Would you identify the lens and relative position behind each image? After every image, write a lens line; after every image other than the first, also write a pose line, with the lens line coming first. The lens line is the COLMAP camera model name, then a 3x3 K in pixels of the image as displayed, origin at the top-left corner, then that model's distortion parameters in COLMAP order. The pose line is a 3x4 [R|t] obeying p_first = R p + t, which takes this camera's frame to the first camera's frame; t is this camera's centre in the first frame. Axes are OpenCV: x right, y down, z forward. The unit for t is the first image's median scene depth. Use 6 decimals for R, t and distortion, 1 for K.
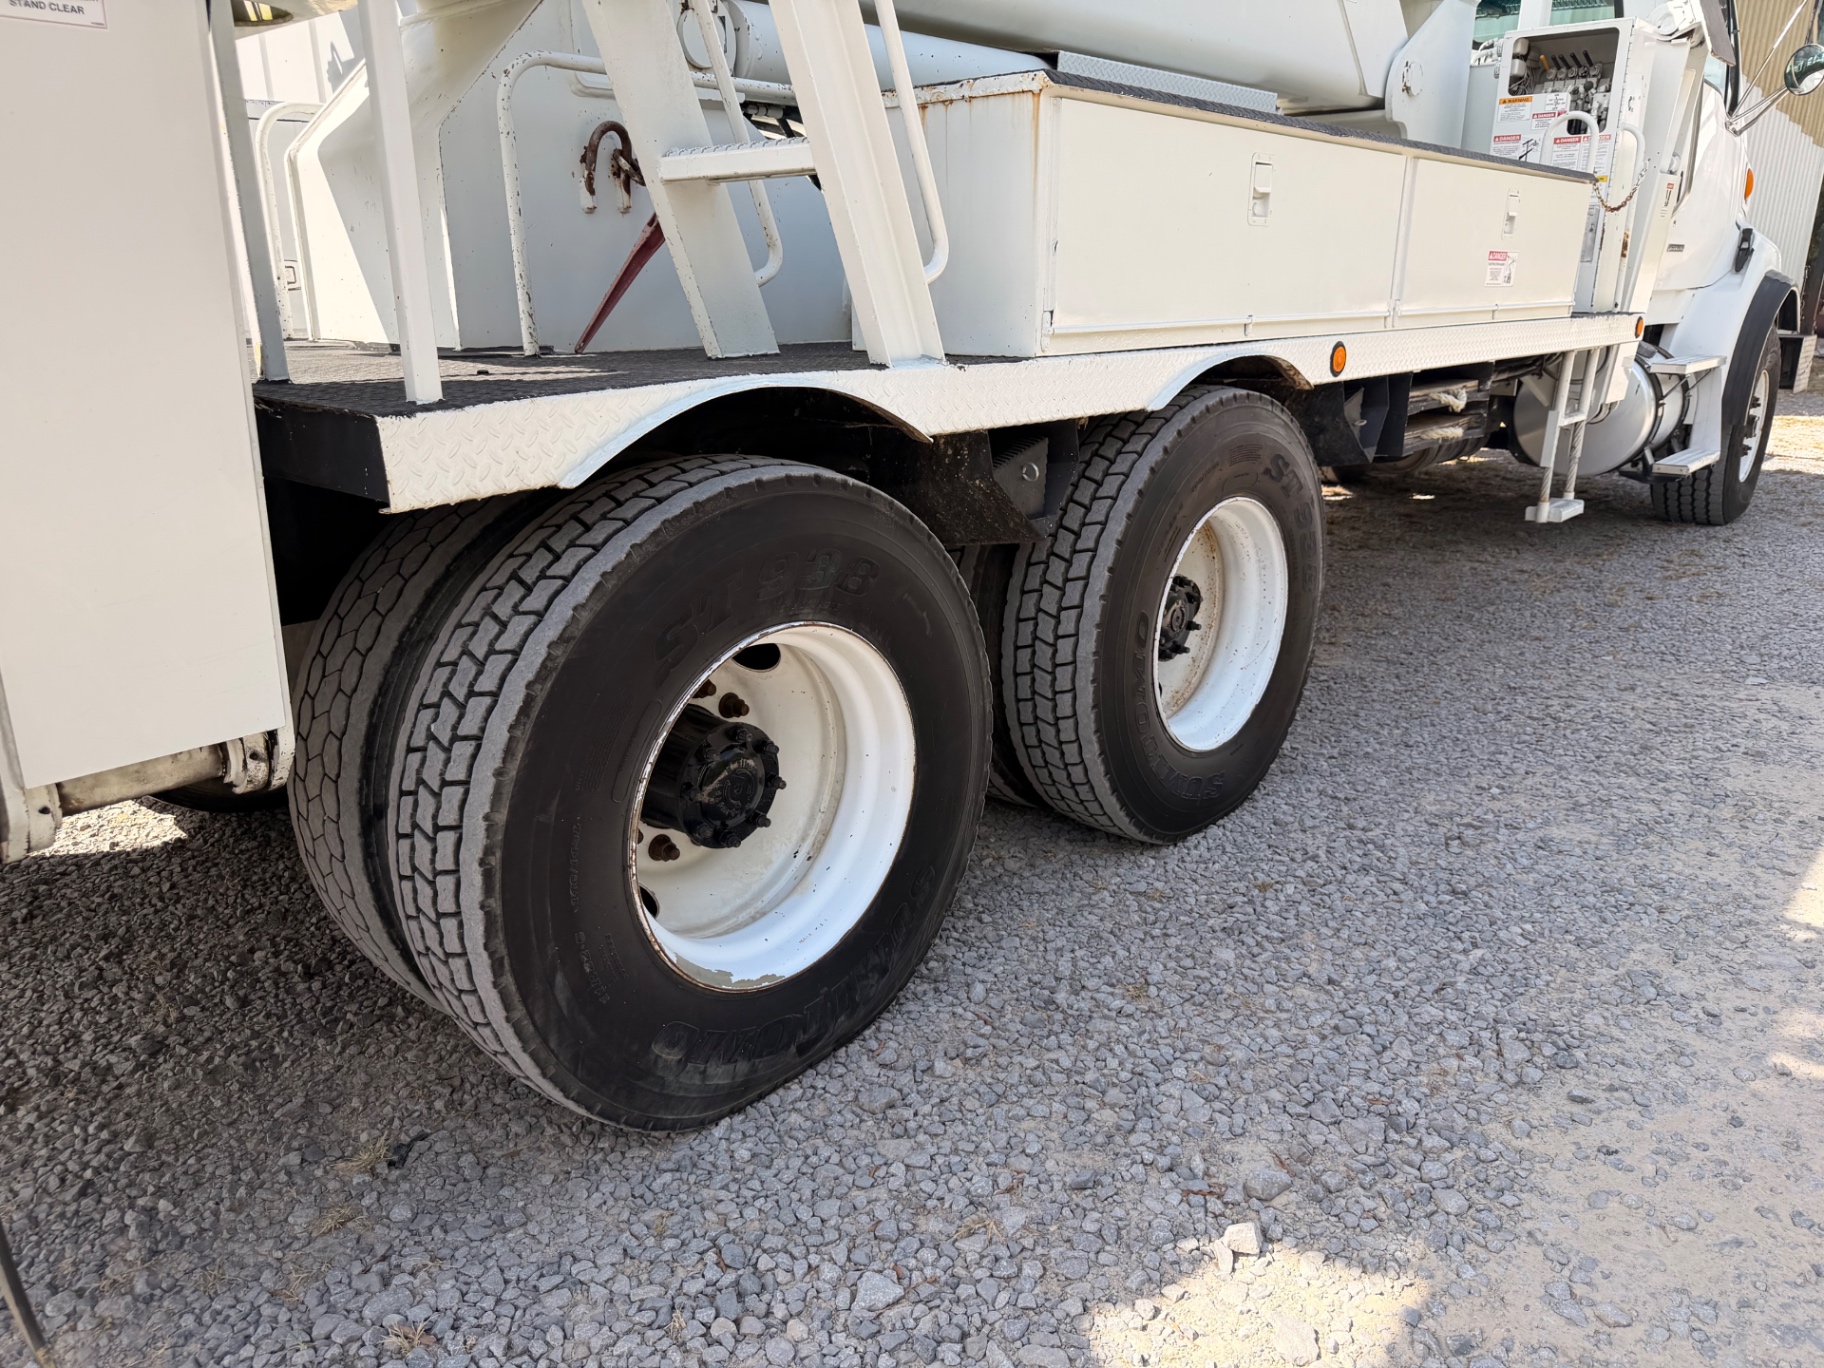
lens RADIAL K [[1299.9, 0, 912.0], [0, 1299.9, 684.0], [0, 0, 1]] dist [0.148246, -0.258019]
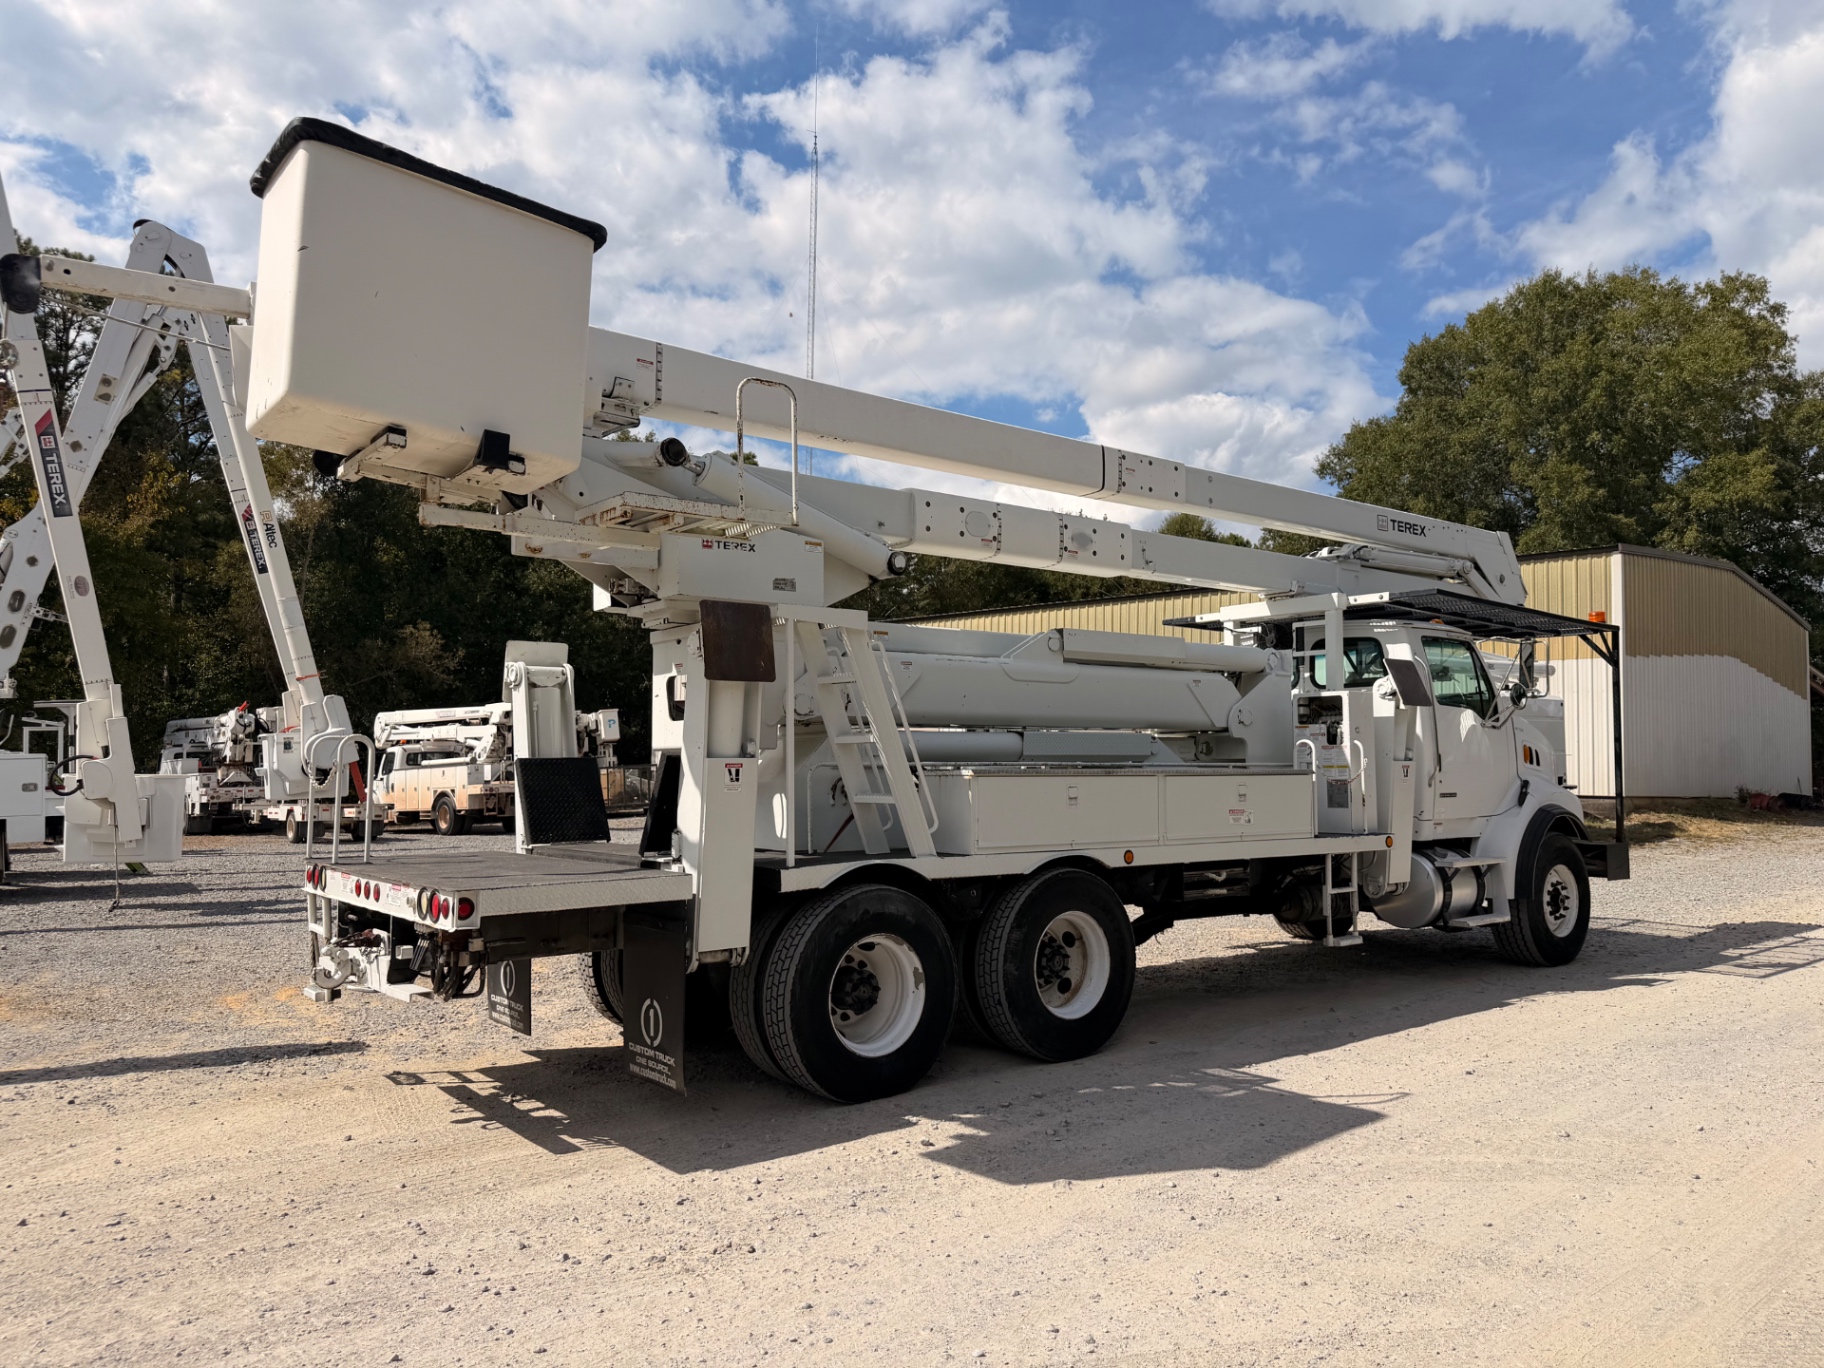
lens RADIAL K [[1381.4, 0, 907.9], [0, 1381.4, 674.6], [0, 0, 1]] dist [0.019486, -0.022057]
pose [[0.985446, -0.013974, -0.169412, 0.497128], [-0.048055, 0.933062, -0.356492, 0.509760], [0.163053, 0.359445, 0.918811, -2.112458]]
